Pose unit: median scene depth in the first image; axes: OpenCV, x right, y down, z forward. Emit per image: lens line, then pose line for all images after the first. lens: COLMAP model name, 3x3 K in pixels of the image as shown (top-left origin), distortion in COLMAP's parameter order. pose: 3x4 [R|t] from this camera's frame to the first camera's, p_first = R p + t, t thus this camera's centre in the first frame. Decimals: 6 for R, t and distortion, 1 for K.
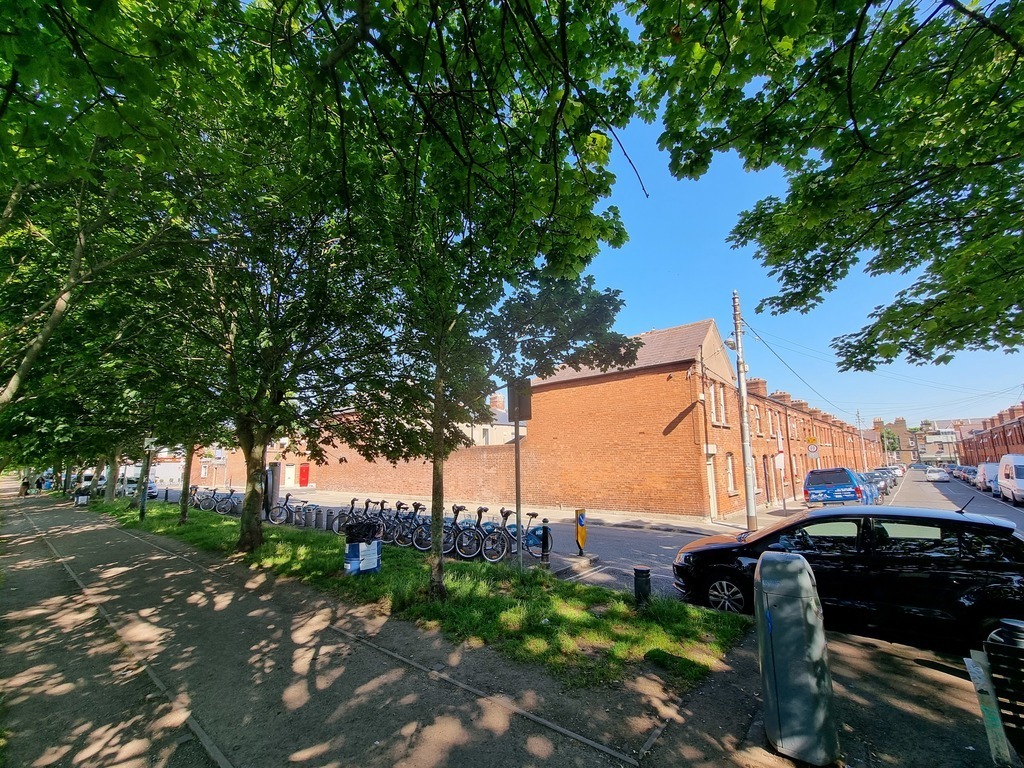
lens RADIAL K [[422.6, 0, 506.8], [0, 422.6, 392.3], [0, 0, 1]] dist [-0.000372, -0.001365]
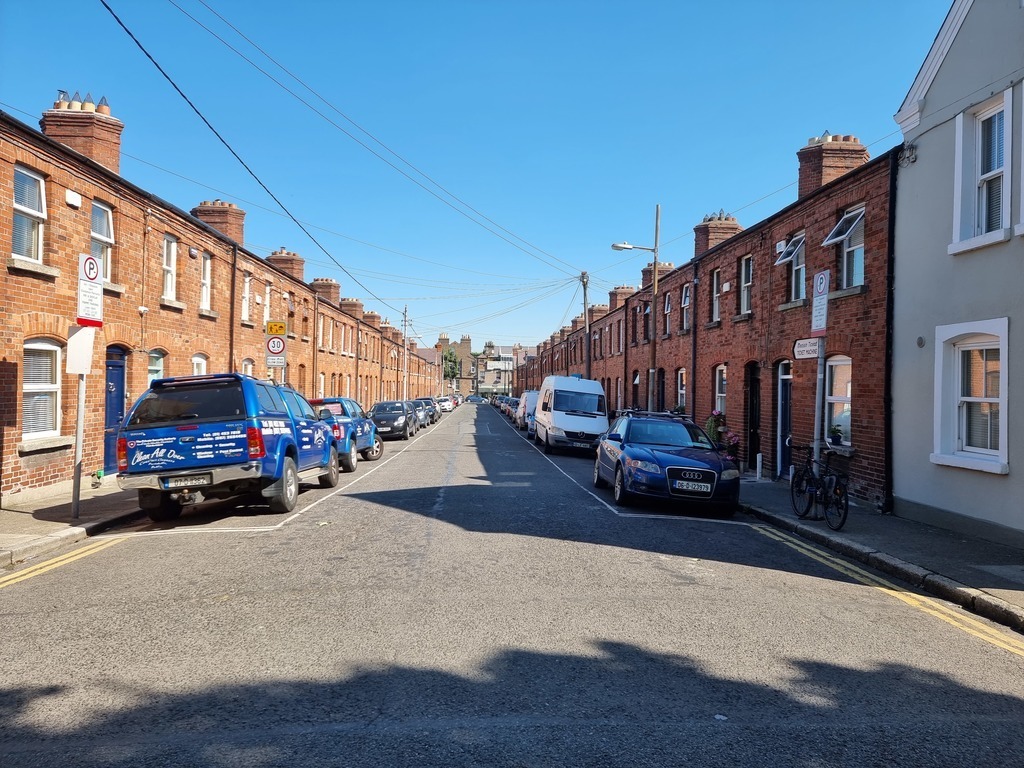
lens RADIAL K [[701.2, 0, 511.4], [0, 701.2, 383.6], [0, 0, 1]] dist [0.048624, 0.001130]
pose [[0.690058, 0.031263, 0.723079, 0.165011], [-0.142908, 0.985283, 0.093782, 0.030877], [-0.709505, -0.168048, 0.684370, 0.135489]]
